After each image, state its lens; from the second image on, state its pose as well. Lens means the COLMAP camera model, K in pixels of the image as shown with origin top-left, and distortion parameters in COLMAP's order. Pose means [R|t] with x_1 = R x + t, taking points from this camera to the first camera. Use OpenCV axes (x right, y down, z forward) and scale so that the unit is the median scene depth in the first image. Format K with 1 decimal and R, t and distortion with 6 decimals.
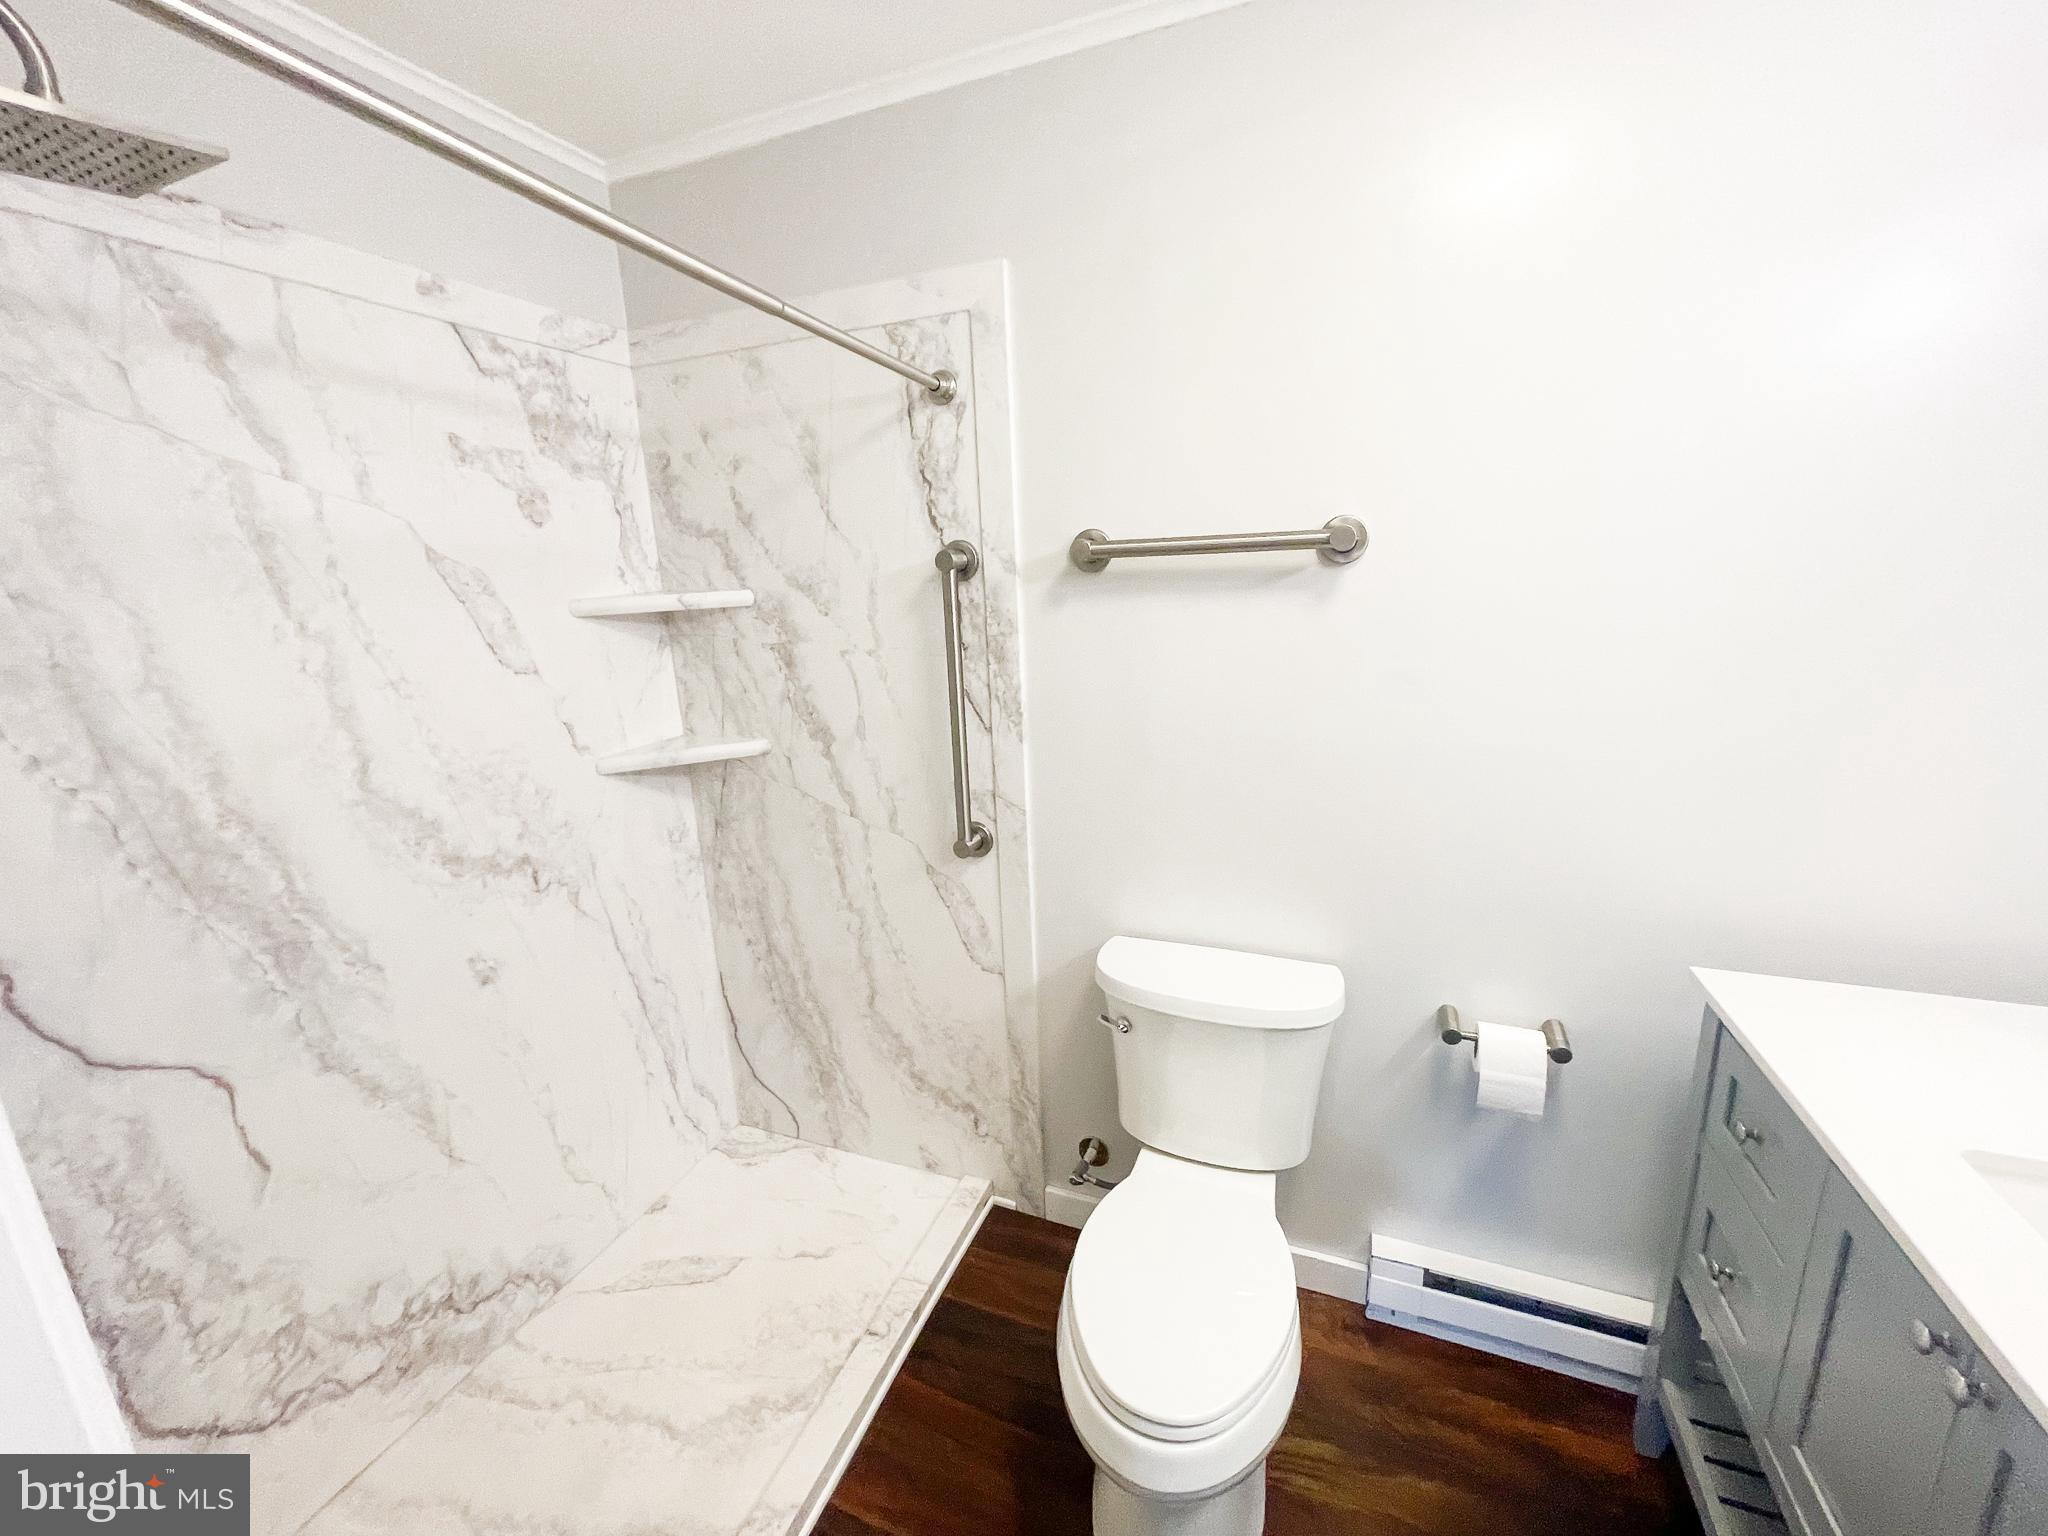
lens RADIAL K [[820.1, 0, 1026.0], [0, 820.1, 774.1], [0, 0, 1]] dist [-0.002955, 0.000596]
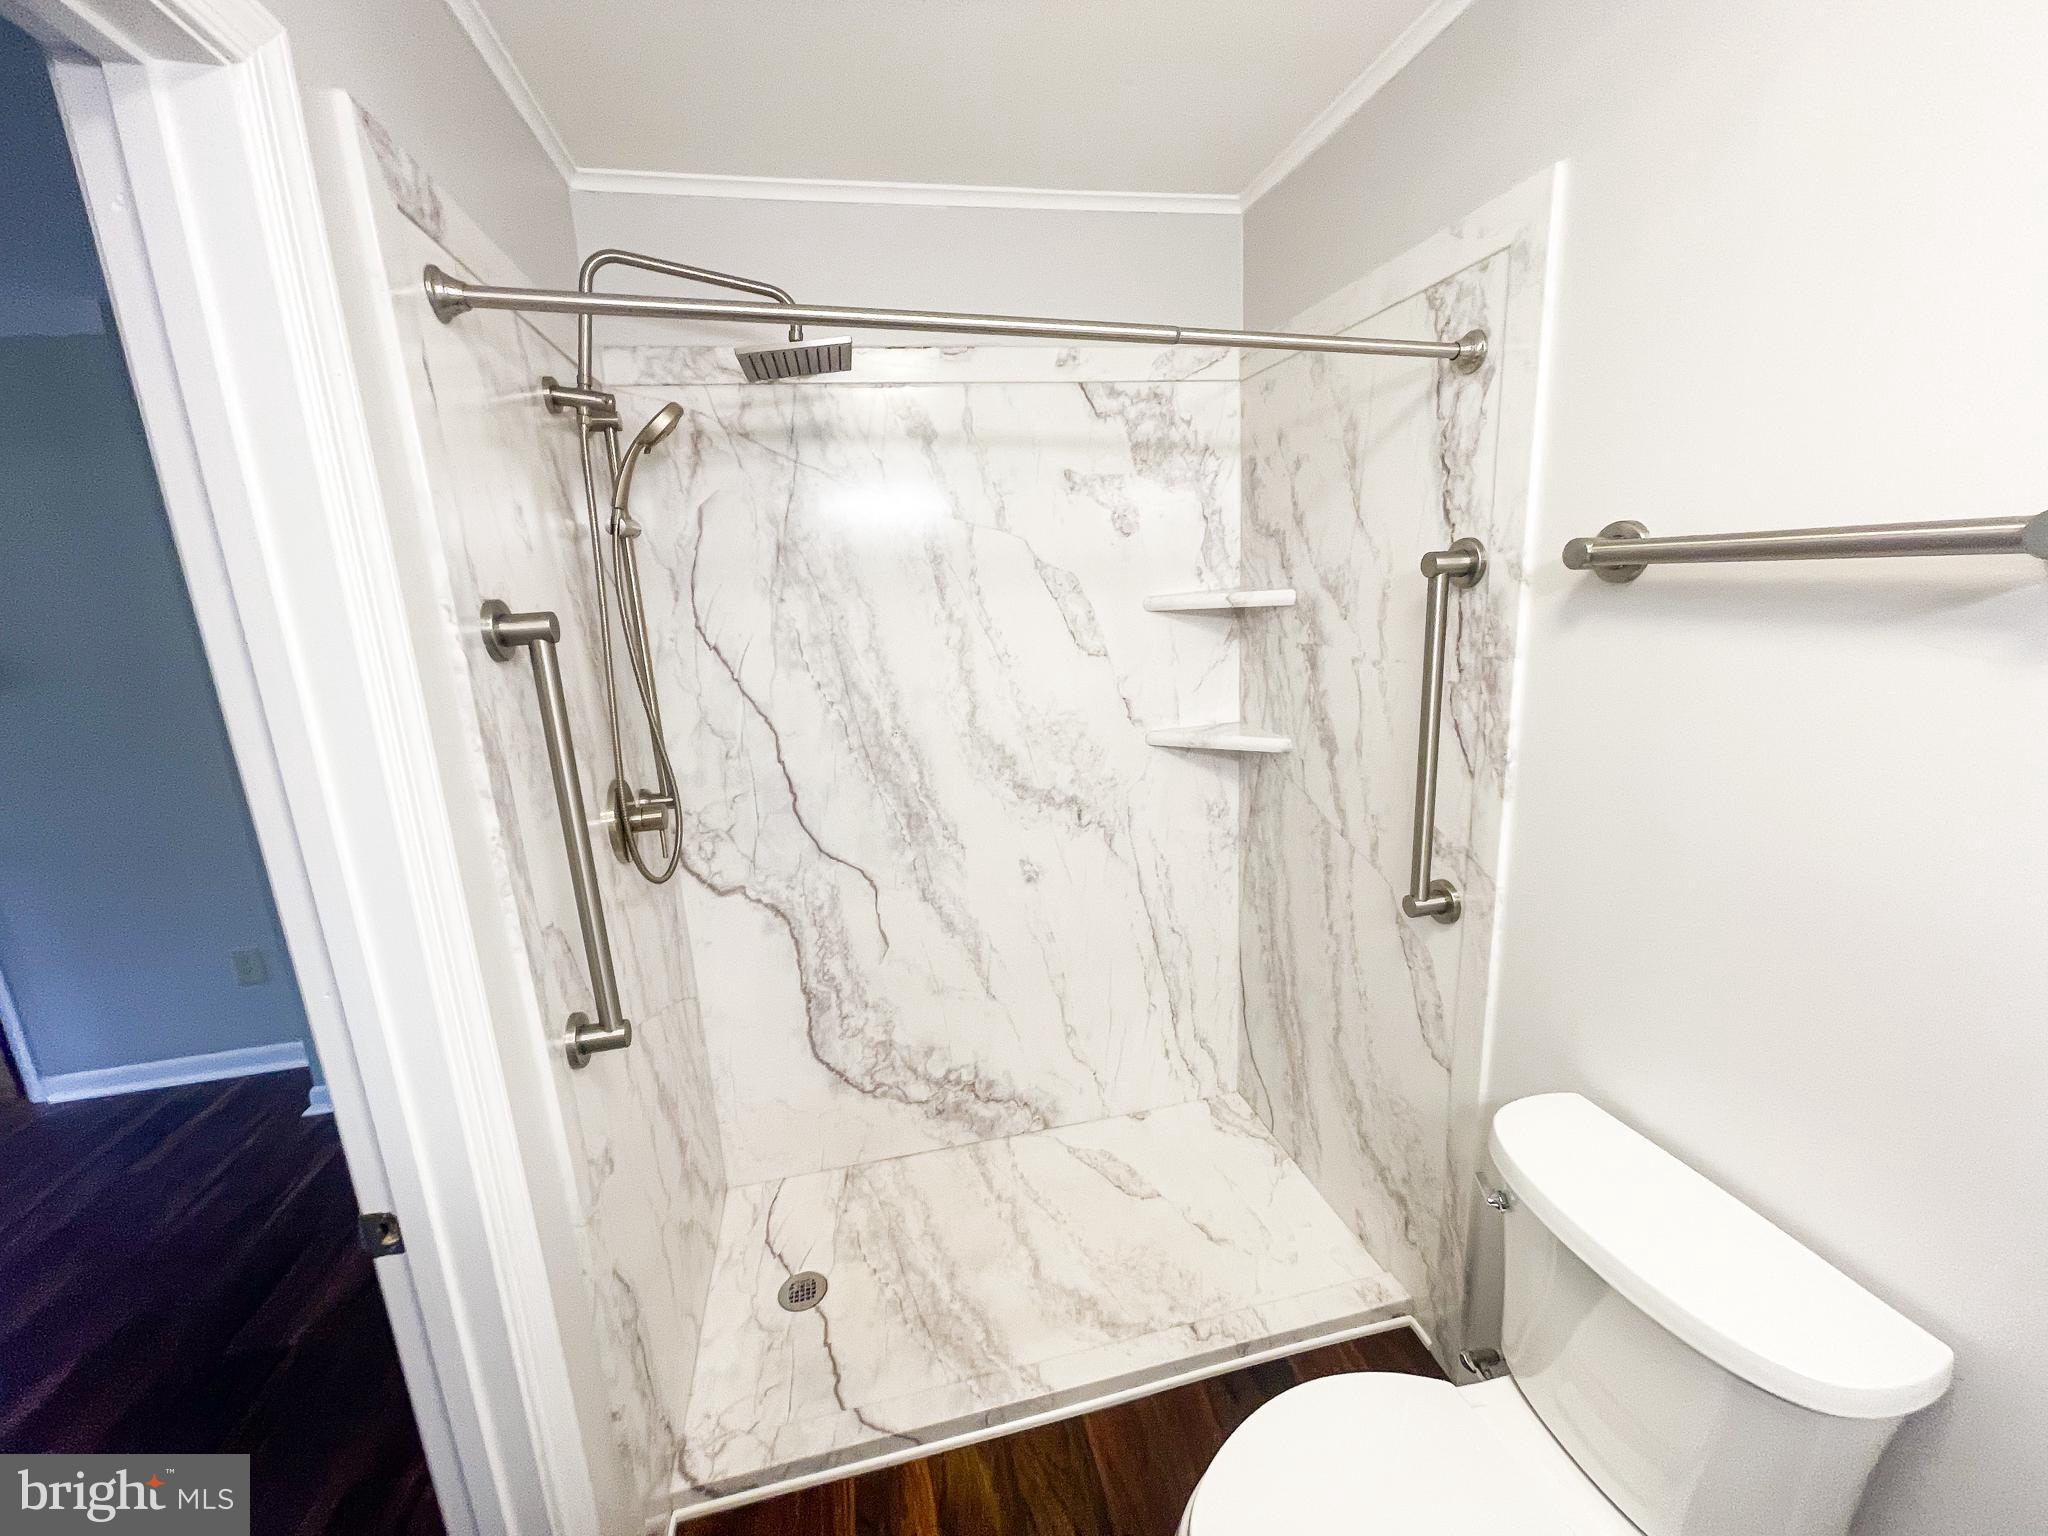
lens RADIAL K [[820.1, 0, 1014.1], [0, 820.1, 774.3], [0, 0, 1]] dist [-0.002955, 0.000596]
pose [[0.562303, 0.203099, -0.801602, 0.370022], [-0.173219, 0.976793, 0.125978, -0.082119], [0.808585, 0.068015, 0.584434, 0.179221]]
